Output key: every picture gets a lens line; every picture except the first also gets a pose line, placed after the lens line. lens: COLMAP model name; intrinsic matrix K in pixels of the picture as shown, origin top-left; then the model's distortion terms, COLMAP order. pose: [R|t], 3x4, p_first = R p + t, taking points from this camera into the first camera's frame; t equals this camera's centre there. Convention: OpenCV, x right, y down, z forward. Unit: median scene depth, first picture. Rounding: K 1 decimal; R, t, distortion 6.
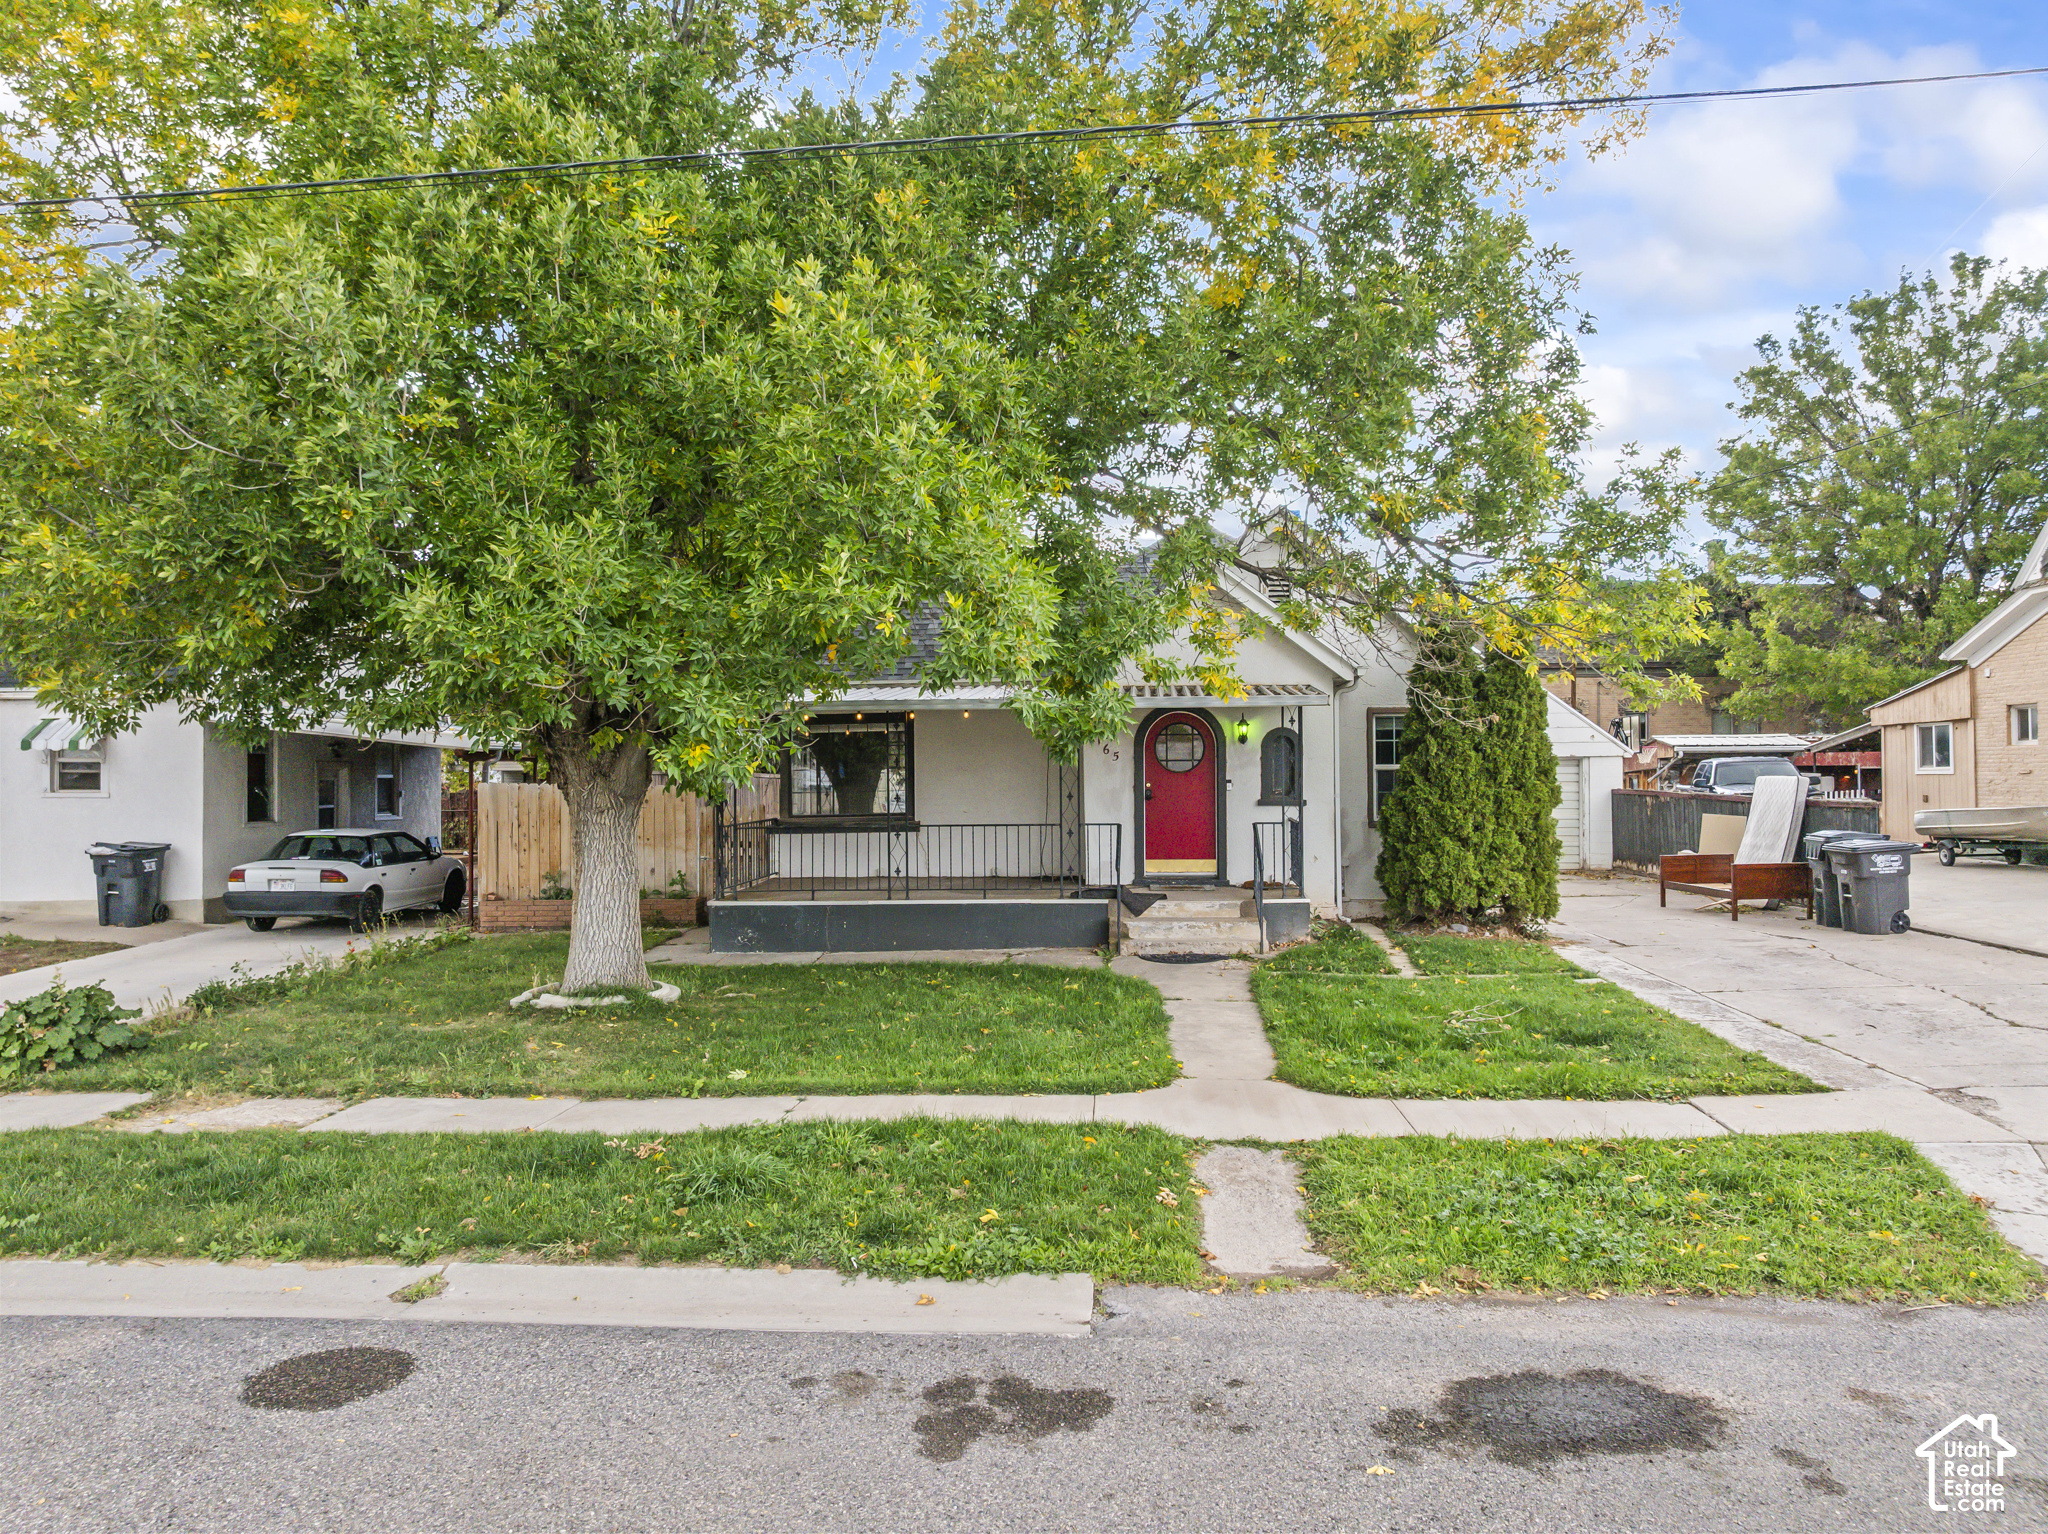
lens RADIAL K [[1450.5, 0, 1023.8], [0, 1450.5, 753.2], [0, 0, 1]] dist [-0.049284, 0.017192]
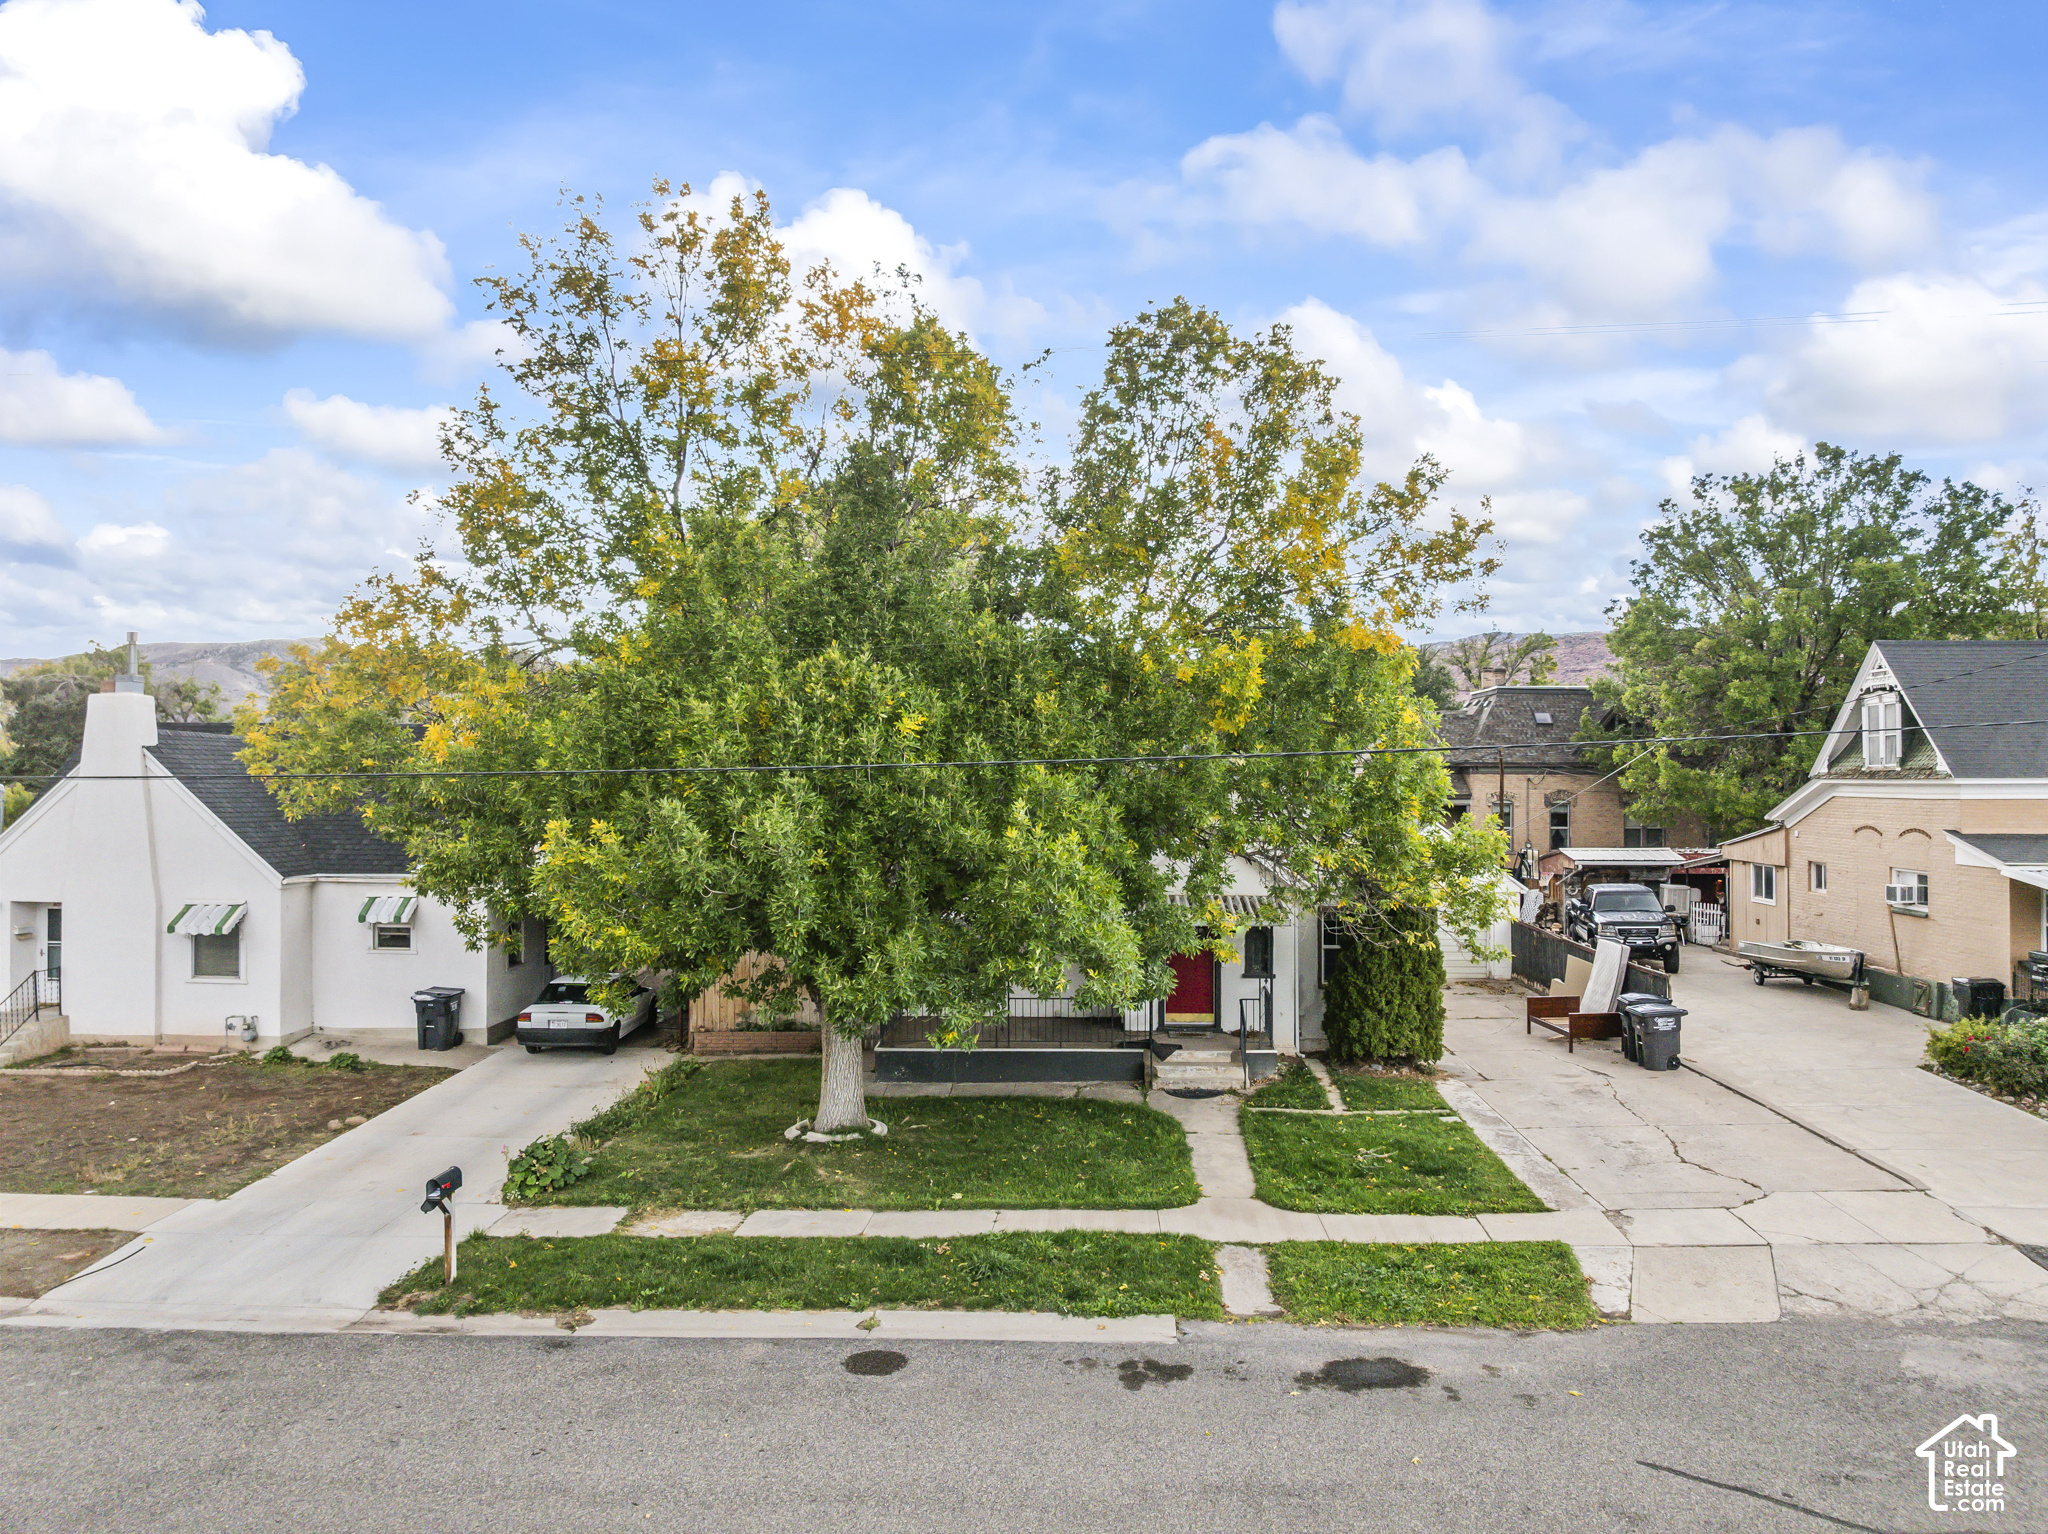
lens RADIAL K [[1450.5, 0, 1021.3], [0, 1450.5, 762.4], [0, 0, 1]] dist [-0.049284, 0.017192]
pose [[0.999861, 0.006104, 0.015515, -0.161363], [-0.006235, 0.999945, 0.008443, -0.359968], [-0.015462, -0.008538, 0.999844, -0.857360]]
